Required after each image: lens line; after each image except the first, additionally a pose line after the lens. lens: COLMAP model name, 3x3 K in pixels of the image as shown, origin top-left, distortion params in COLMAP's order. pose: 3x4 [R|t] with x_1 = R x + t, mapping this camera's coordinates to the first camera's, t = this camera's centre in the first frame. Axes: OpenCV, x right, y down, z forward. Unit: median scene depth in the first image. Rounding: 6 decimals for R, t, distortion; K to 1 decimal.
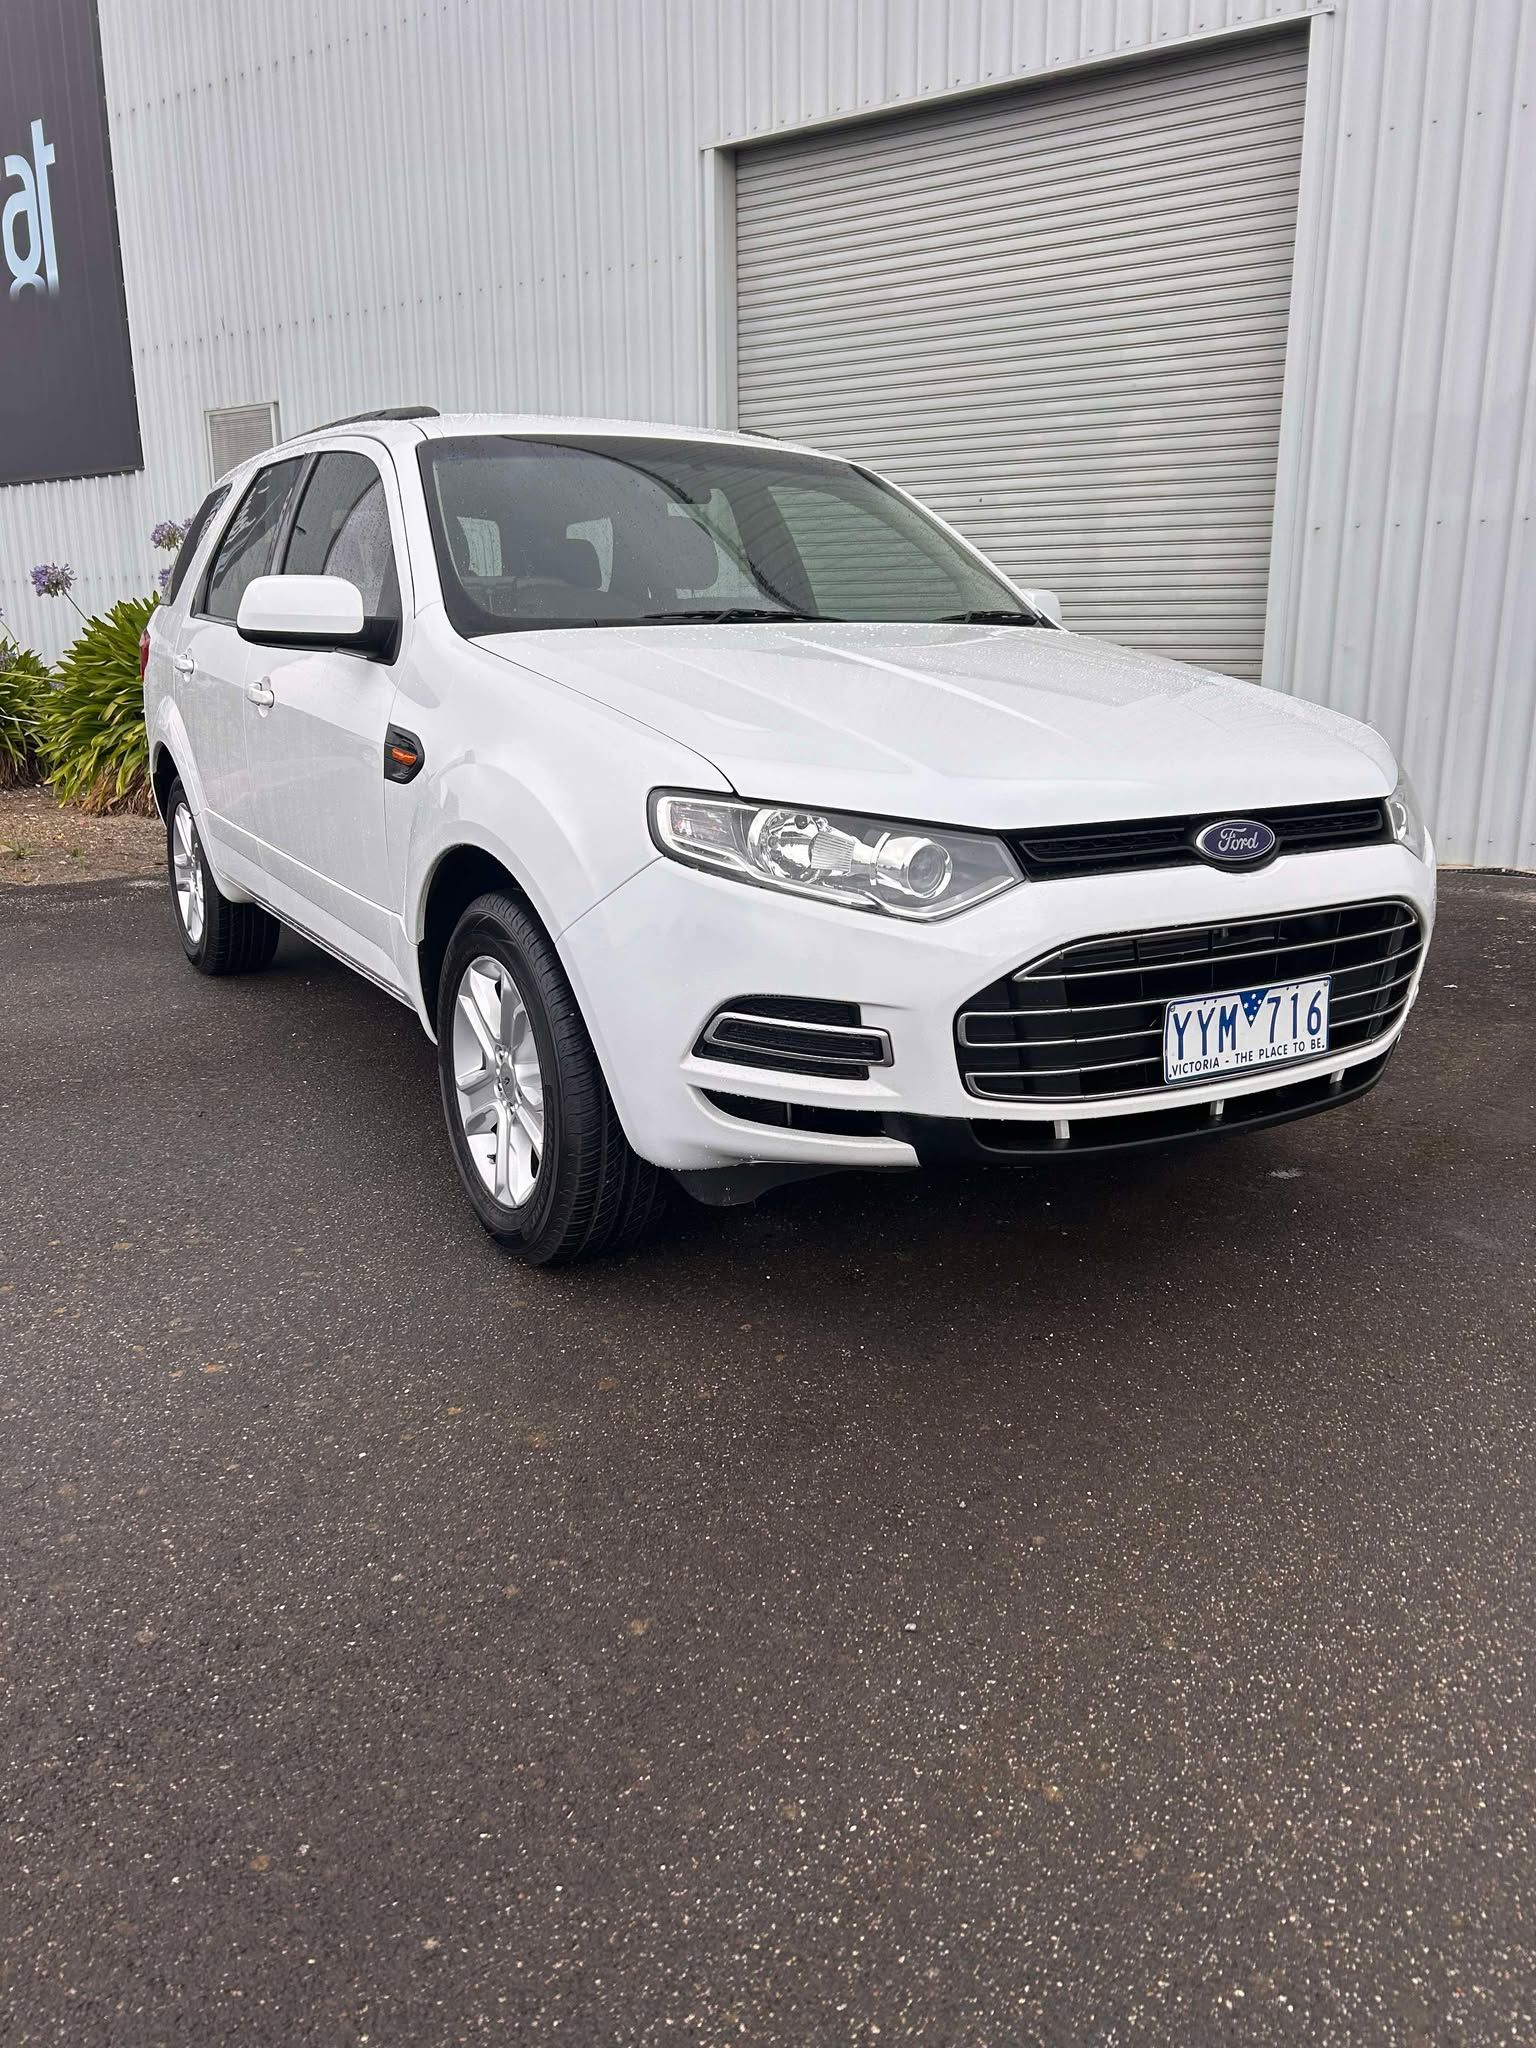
lens RADIAL K [[1564.2, 0, 778.9], [0, 1564.2, 1021.6], [0, 0, 1]] dist [0.041833, -0.045831]
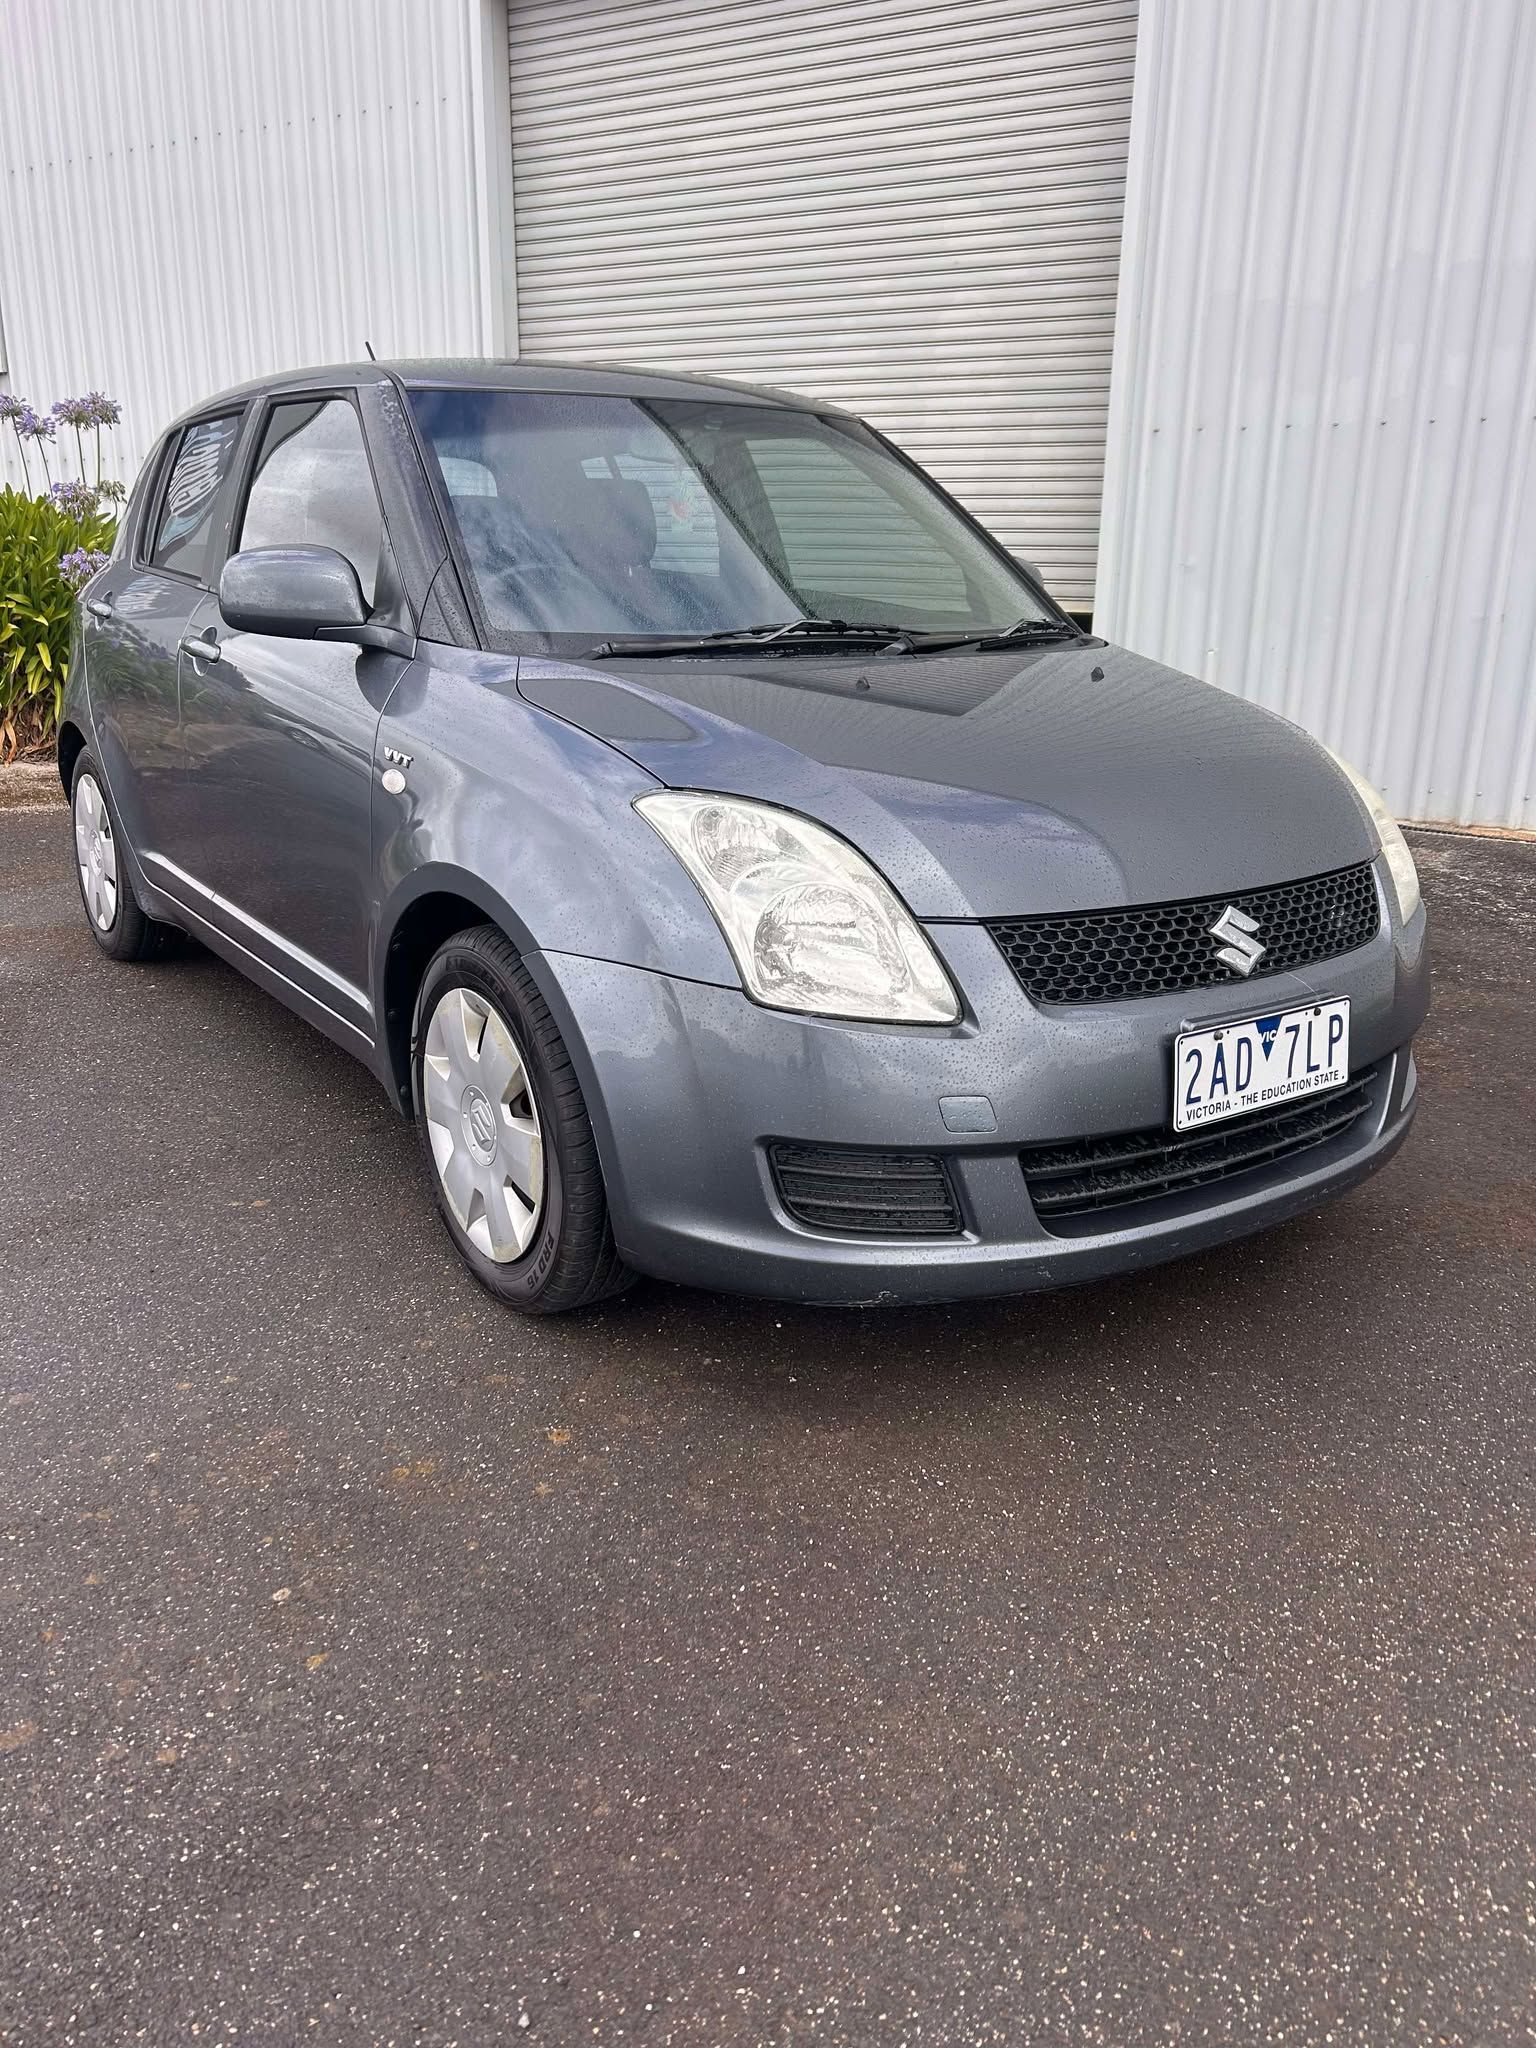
lens RADIAL K [[1564.2, 0, 778.9], [0, 1564.2, 1021.6], [0, 0, 1]] dist [0.041833, -0.045831]
pose [[0.995783, -0.010977, 0.091082, 0.126202], [0.006353, 0.998683, 0.050903, -0.073519], [-0.091520, -0.050109, 0.994542, 0.327555]]
